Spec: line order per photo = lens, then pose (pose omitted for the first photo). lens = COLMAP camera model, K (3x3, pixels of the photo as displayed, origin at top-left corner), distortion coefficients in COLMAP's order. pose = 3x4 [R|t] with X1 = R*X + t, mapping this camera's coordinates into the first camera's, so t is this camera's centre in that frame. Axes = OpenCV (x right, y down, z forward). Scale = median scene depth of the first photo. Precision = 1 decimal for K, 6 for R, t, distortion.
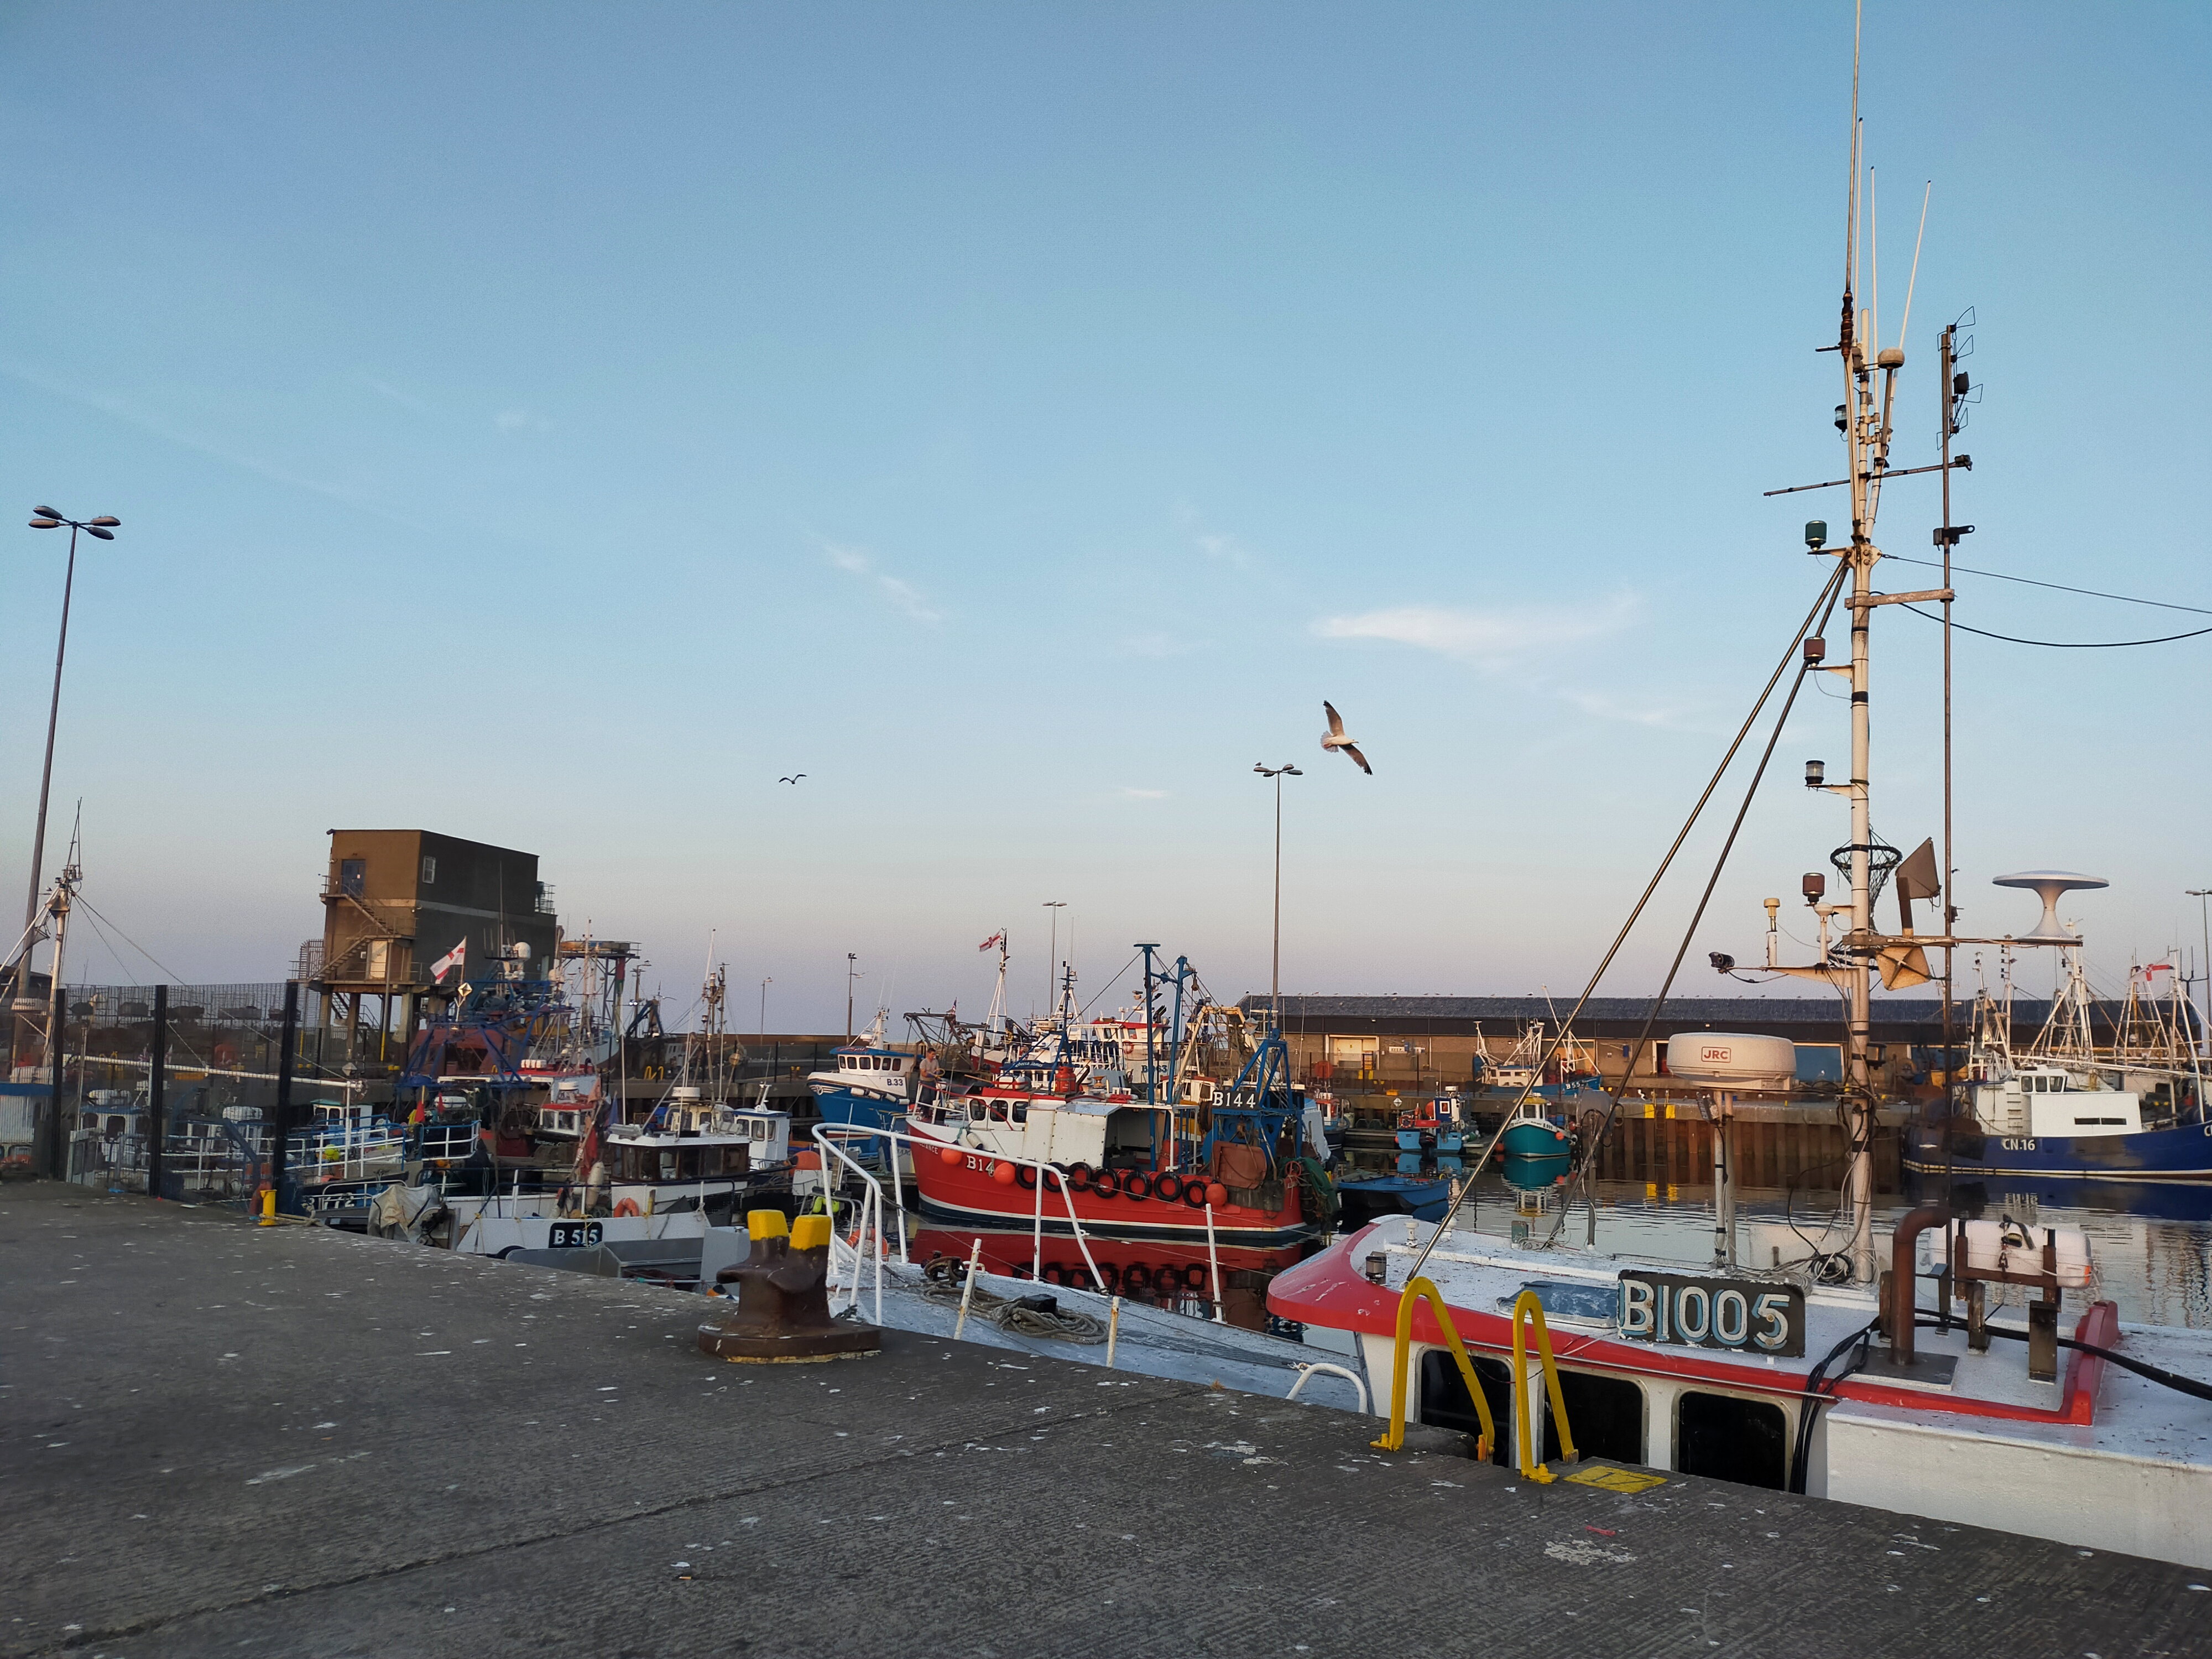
lens RADIAL K [[1651.7, 0, 1150.7], [0, 1651.7, 833.5], [0, 0, 1]] dist [0.068404, -0.075997]
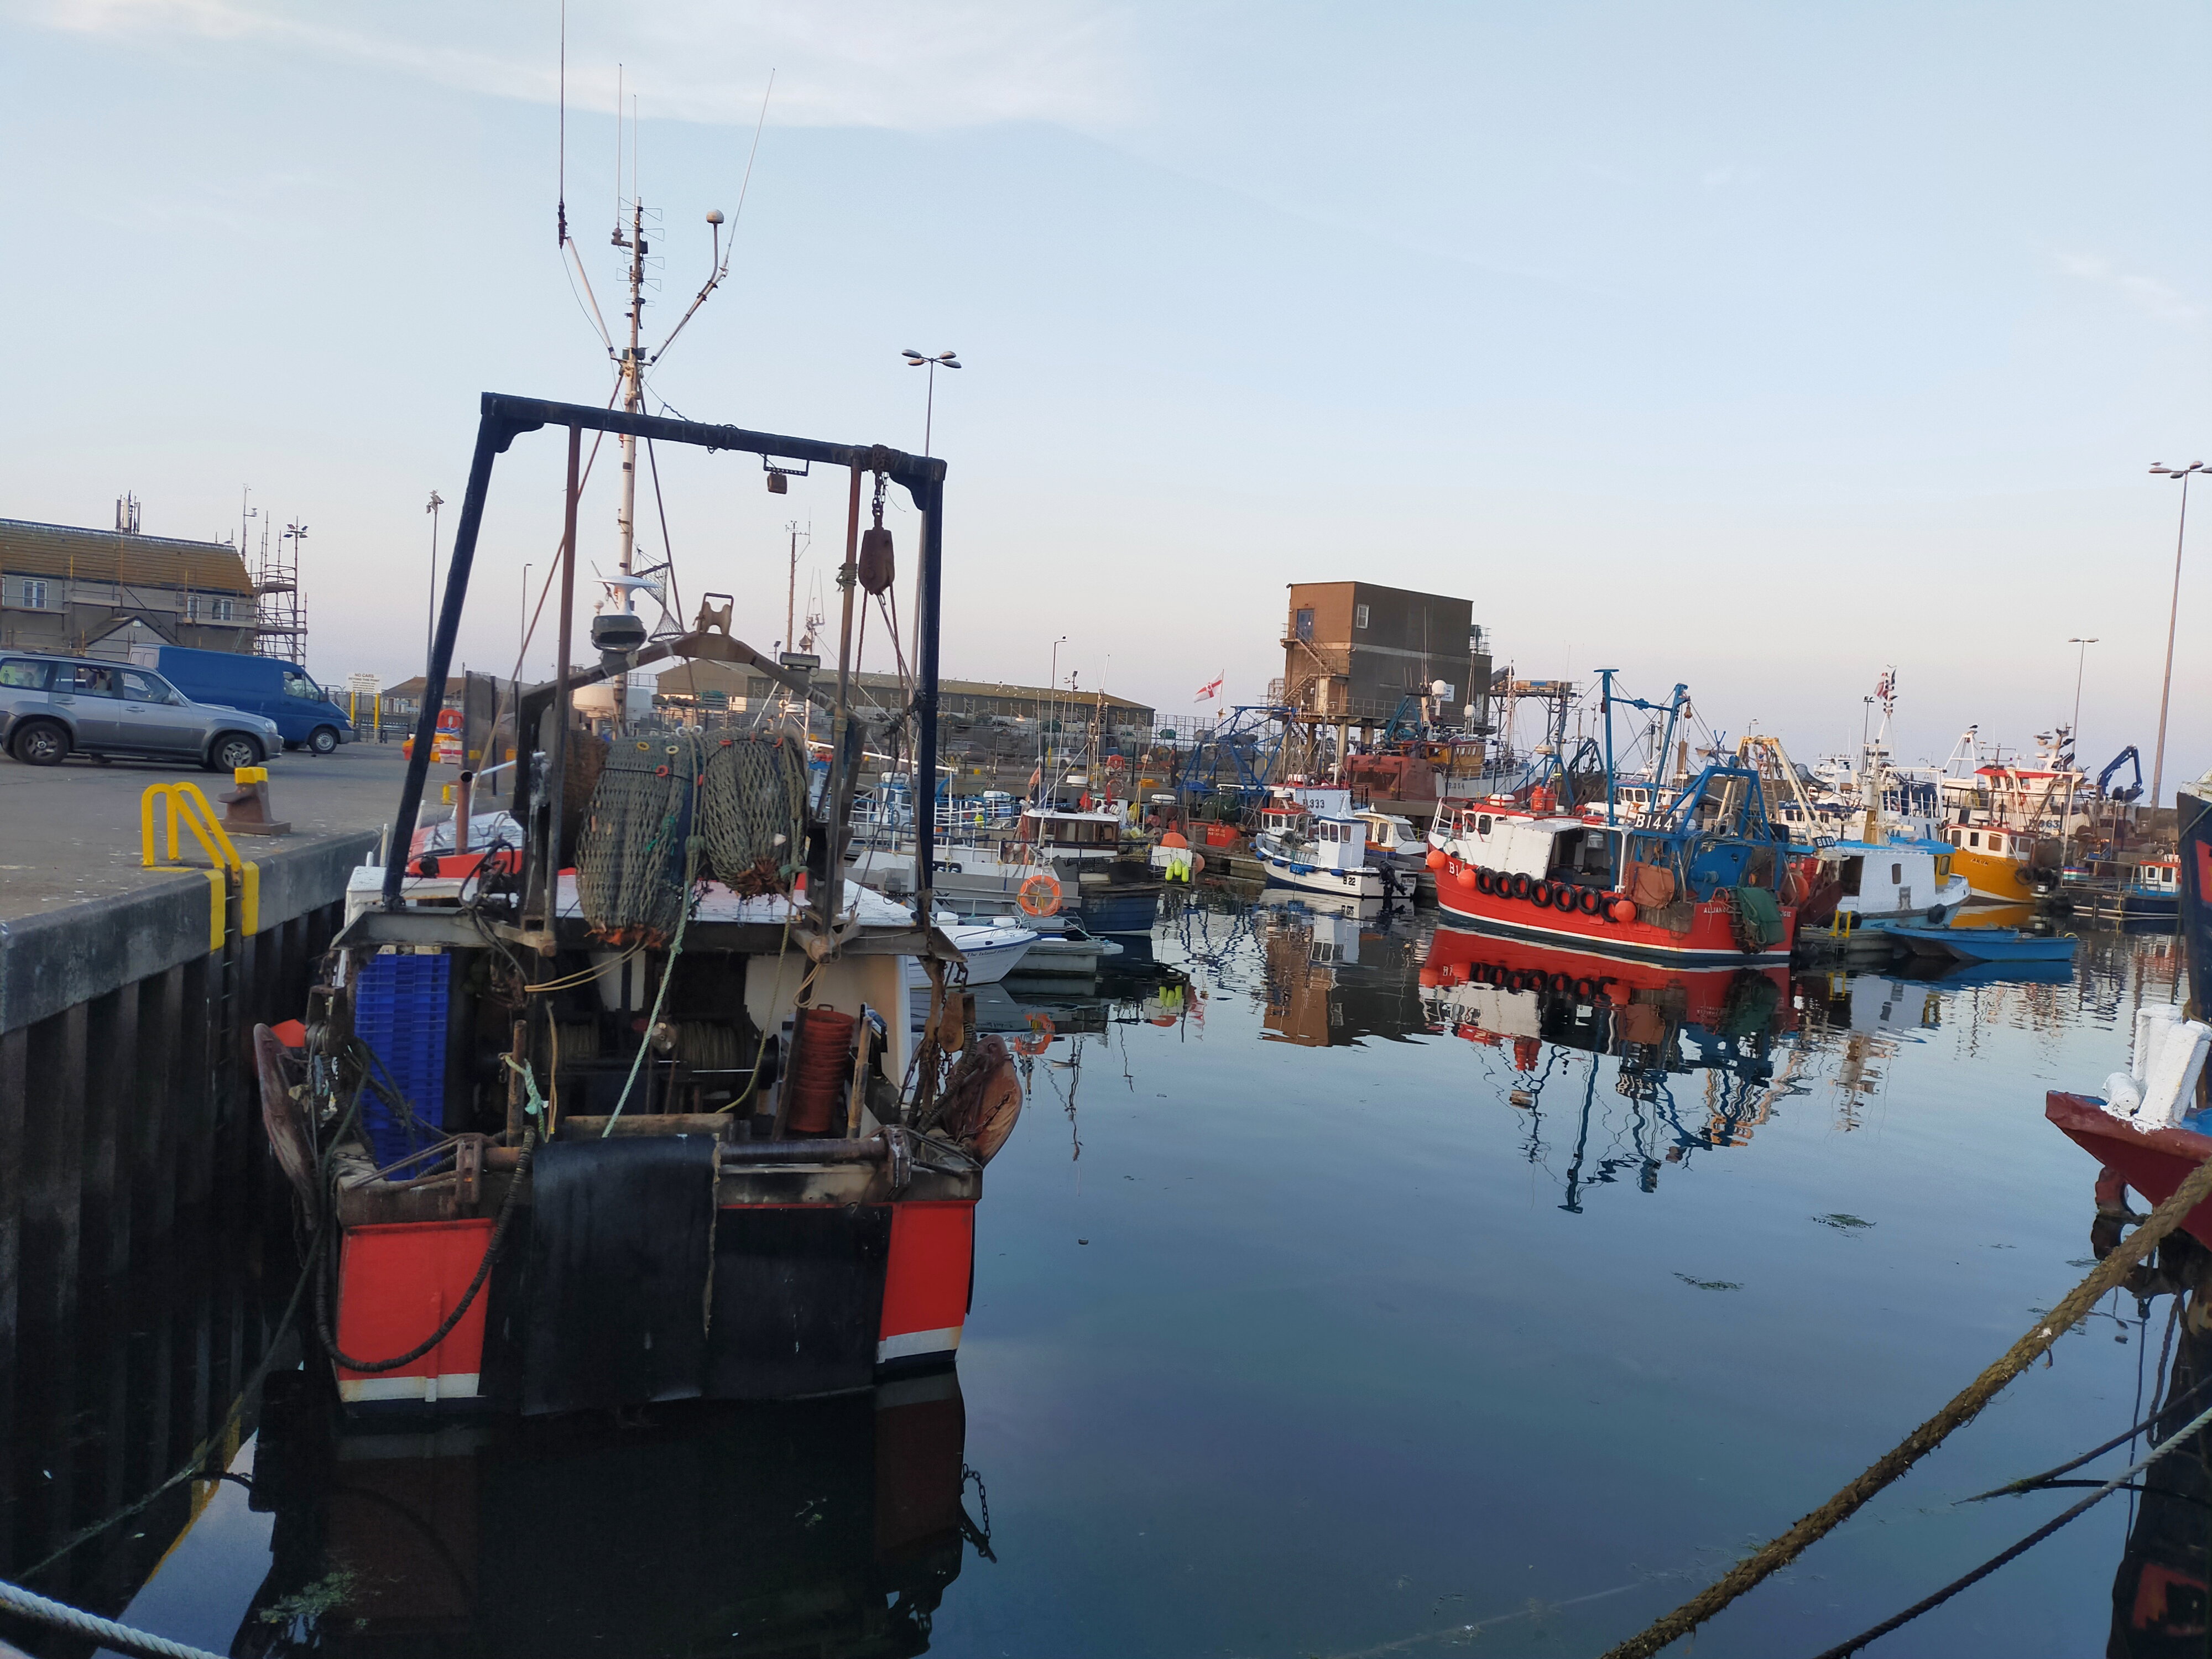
lens RADIAL K [[1651.7, 0, 1145.5], [0, 1651.7, 840.2], [0, 0, 1]] dist [0.068404, -0.075997]
pose [[0.793774, 0.059853, -0.605261, 0.267660], [0.035559, 0.988877, 0.144422, 0.008201], [0.607173, -0.136161, 0.782817, 0.005900]]
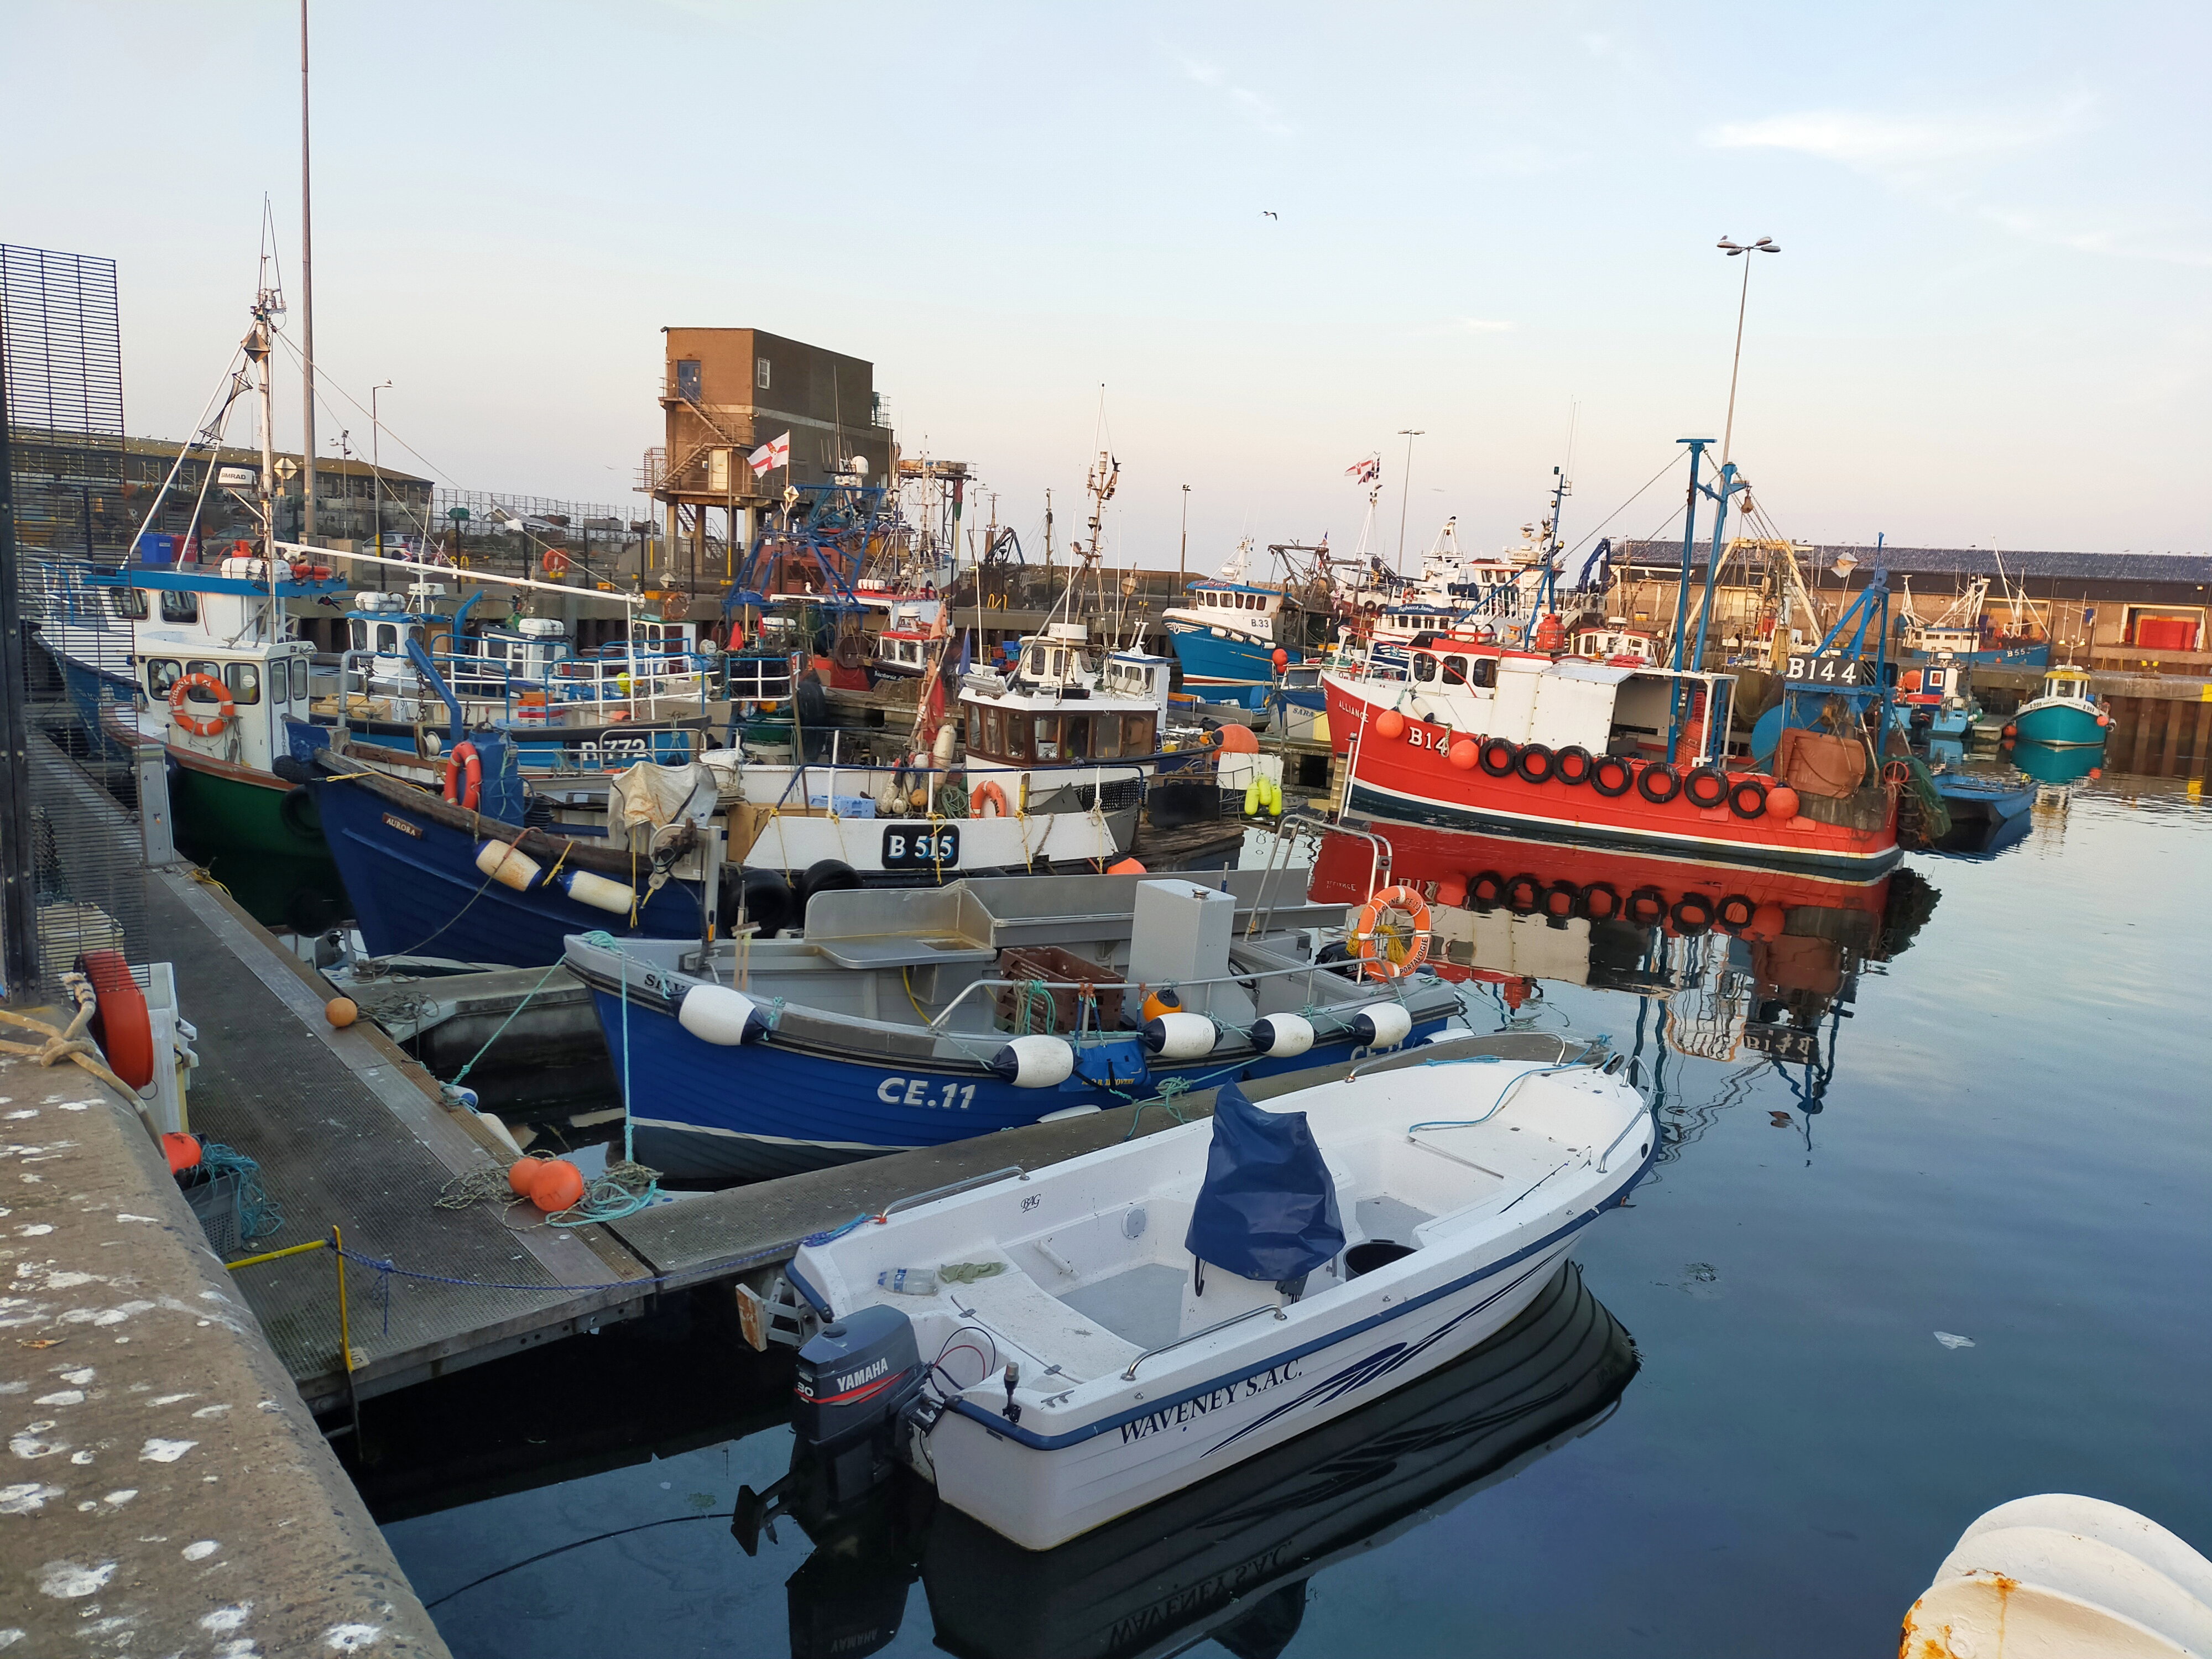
lens RADIAL K [[1651.7, 0, 1121.3], [0, 1651.7, 840.5], [0, 0, 1]] dist [0.068404, -0.075997]
pose [[0.977579, 0.066094, -0.199925, -0.057698], [-0.008404, 0.960951, 0.276591, 0.025028], [0.210399, -0.268710, 0.939961, 0.170352]]
